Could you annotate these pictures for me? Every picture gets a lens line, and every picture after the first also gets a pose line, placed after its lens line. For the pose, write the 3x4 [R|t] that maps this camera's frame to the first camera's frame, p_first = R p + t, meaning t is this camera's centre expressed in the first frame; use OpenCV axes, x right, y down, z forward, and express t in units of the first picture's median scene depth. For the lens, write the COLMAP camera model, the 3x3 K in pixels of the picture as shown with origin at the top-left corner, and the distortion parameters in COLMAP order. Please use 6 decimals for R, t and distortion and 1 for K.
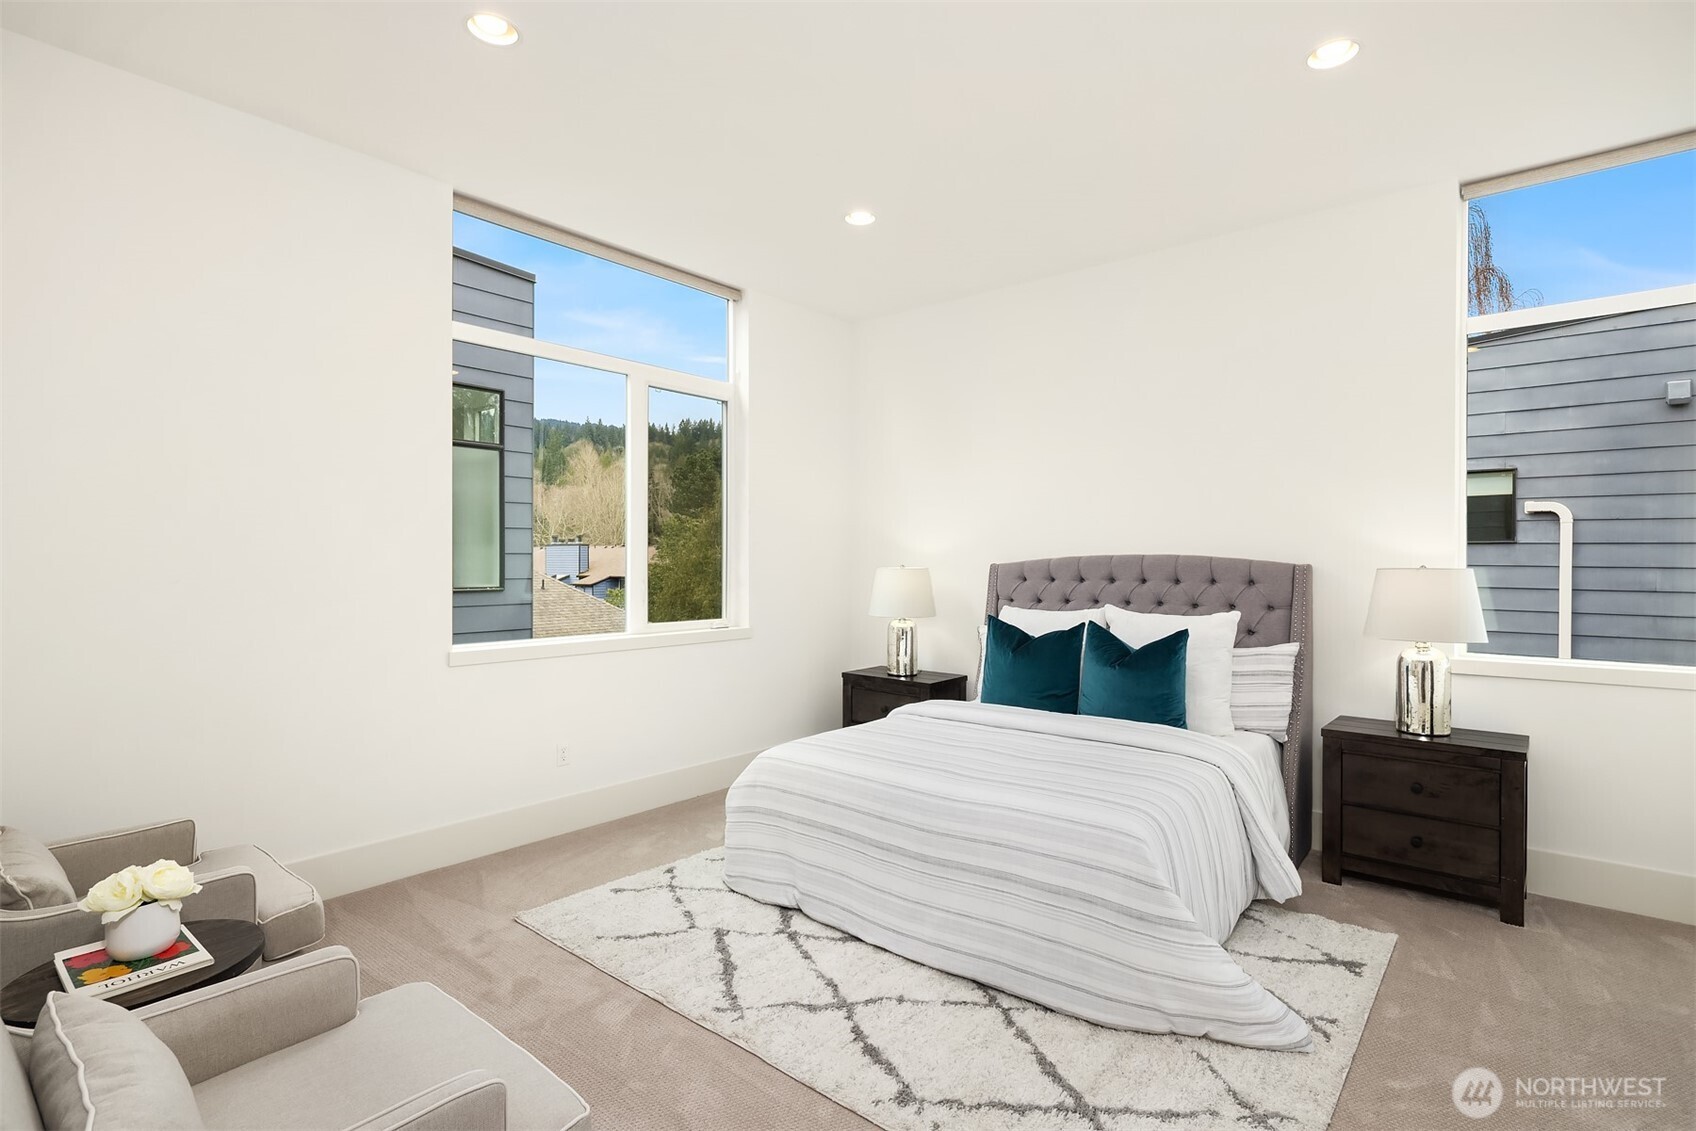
lens RADIAL K [[810.5, 0, 849.6], [0, 810.5, 567.4], [0, 0, 1]] dist [0.003883, -0.000051]
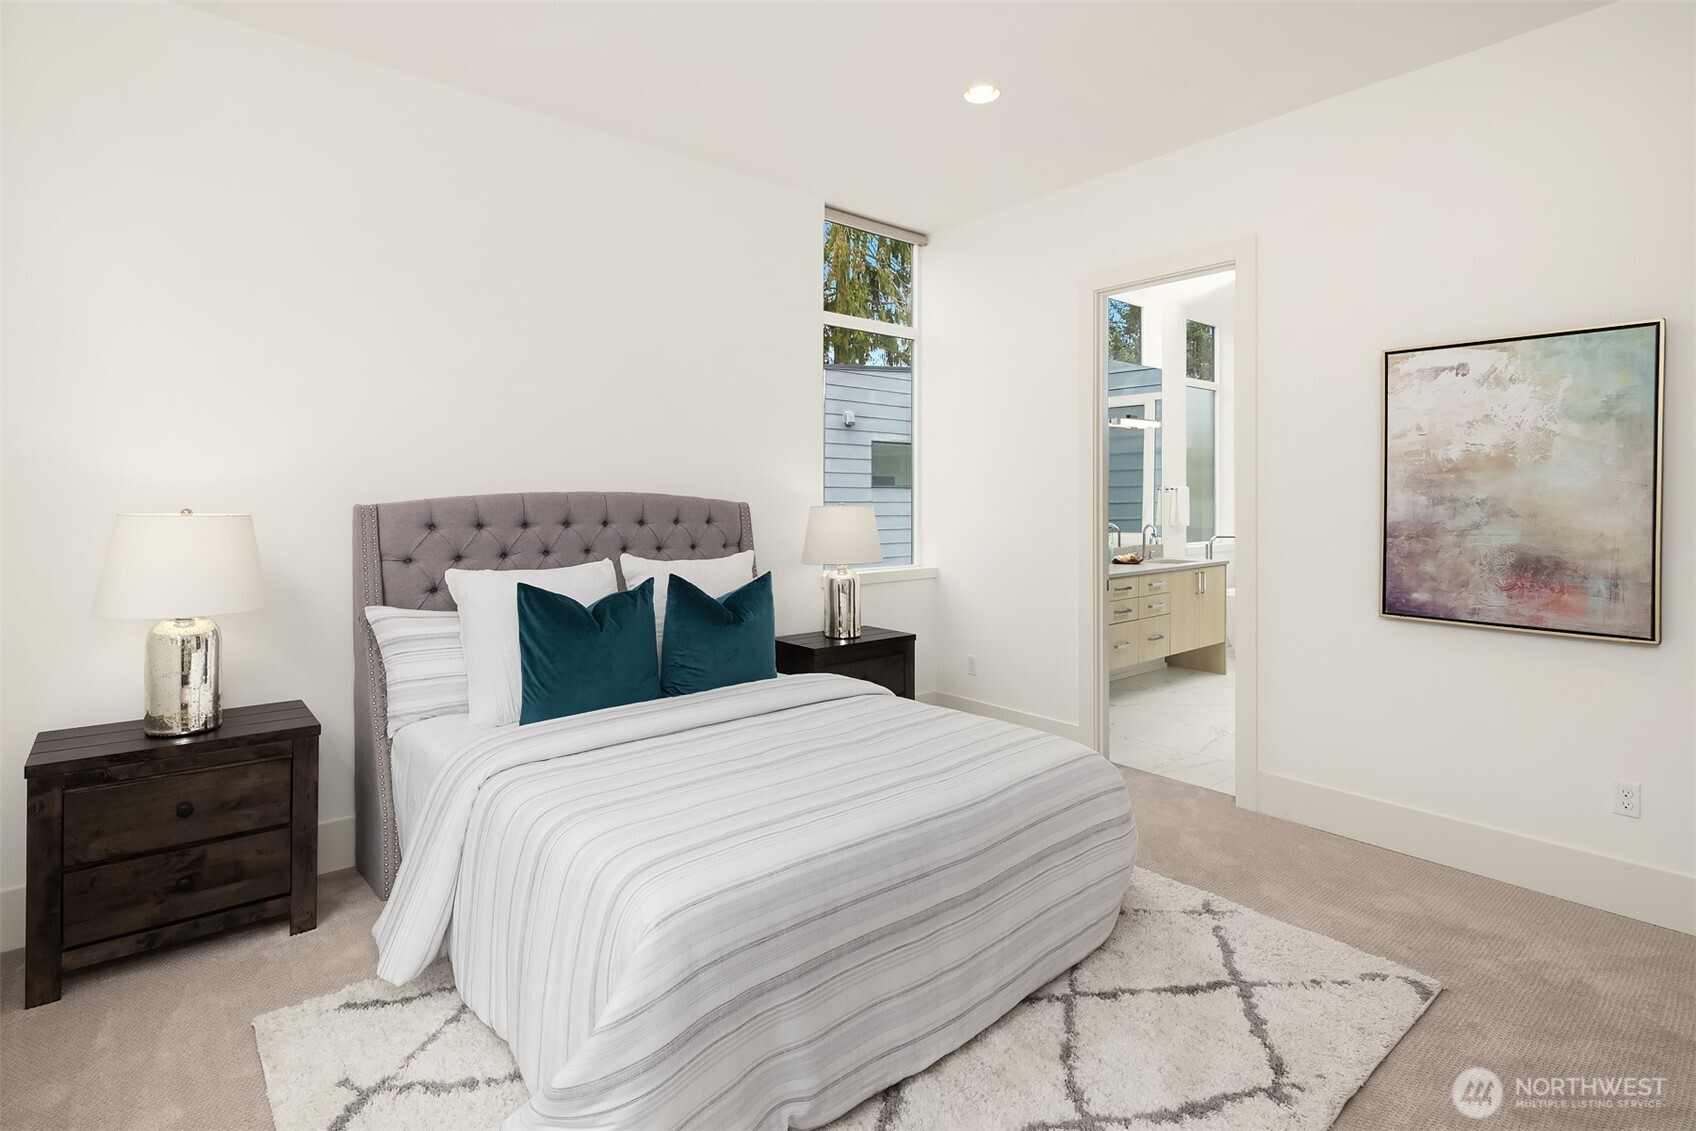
lens RADIAL K [[810.5, 0, 892.2], [0, 810.5, 497.3], [0, 0, 1]] dist [0.003883, -0.000051]
pose [[0.158177, 0.003355, 0.987405, -0.592399], [0.005226, 0.999977, -0.004235, -0.007338], [-0.987397, 0.005830, 0.158156, 0.844066]]
